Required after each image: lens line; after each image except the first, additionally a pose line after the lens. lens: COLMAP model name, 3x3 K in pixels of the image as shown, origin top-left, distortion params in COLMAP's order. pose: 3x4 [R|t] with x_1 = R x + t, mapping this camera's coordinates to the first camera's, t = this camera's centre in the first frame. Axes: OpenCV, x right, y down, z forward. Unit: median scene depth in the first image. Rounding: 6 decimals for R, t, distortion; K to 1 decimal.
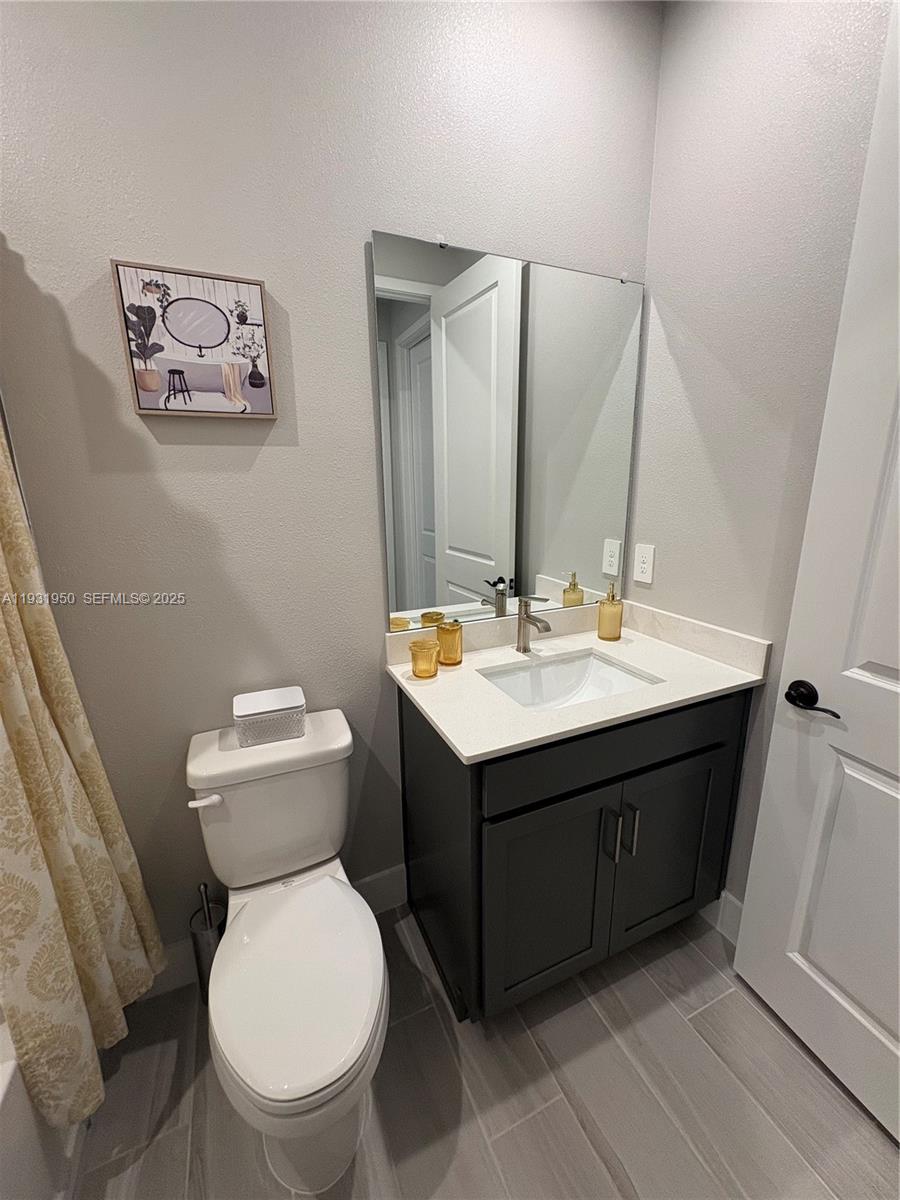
lens RADIAL K [[478.2, 0, 453.2], [0, 478.2, 600.5], [0, 0, 1]] dist [0.001143, 0.000522]
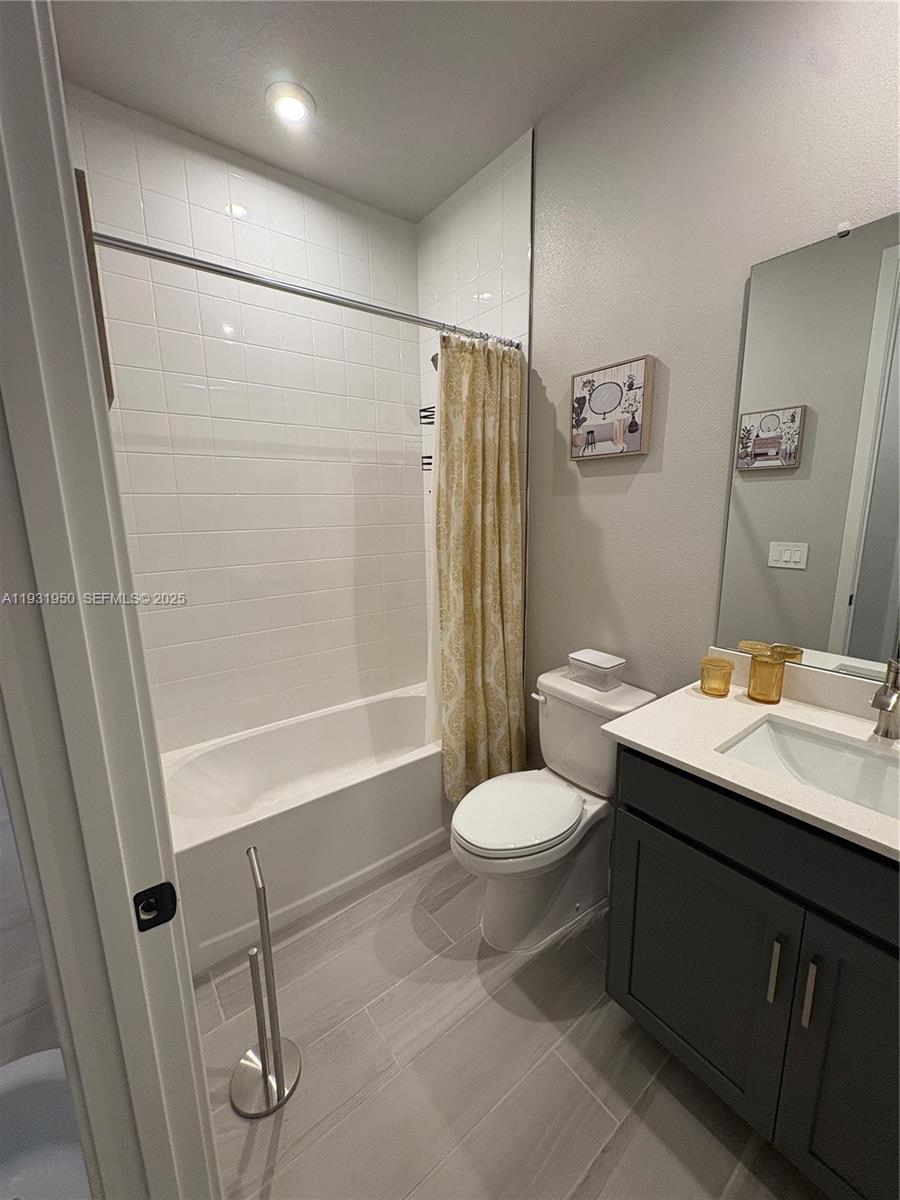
lens RADIAL K [[478.2, 0, 452.0], [0, 478.2, 599.4], [0, 0, 1]] dist [0.001143, 0.000522]
pose [[0.234818, 0.196872, -0.951894, 0.900719], [-0.223339, 0.964003, 0.144282, -0.067904], [0.946034, 0.178715, 0.270335, 0.229731]]
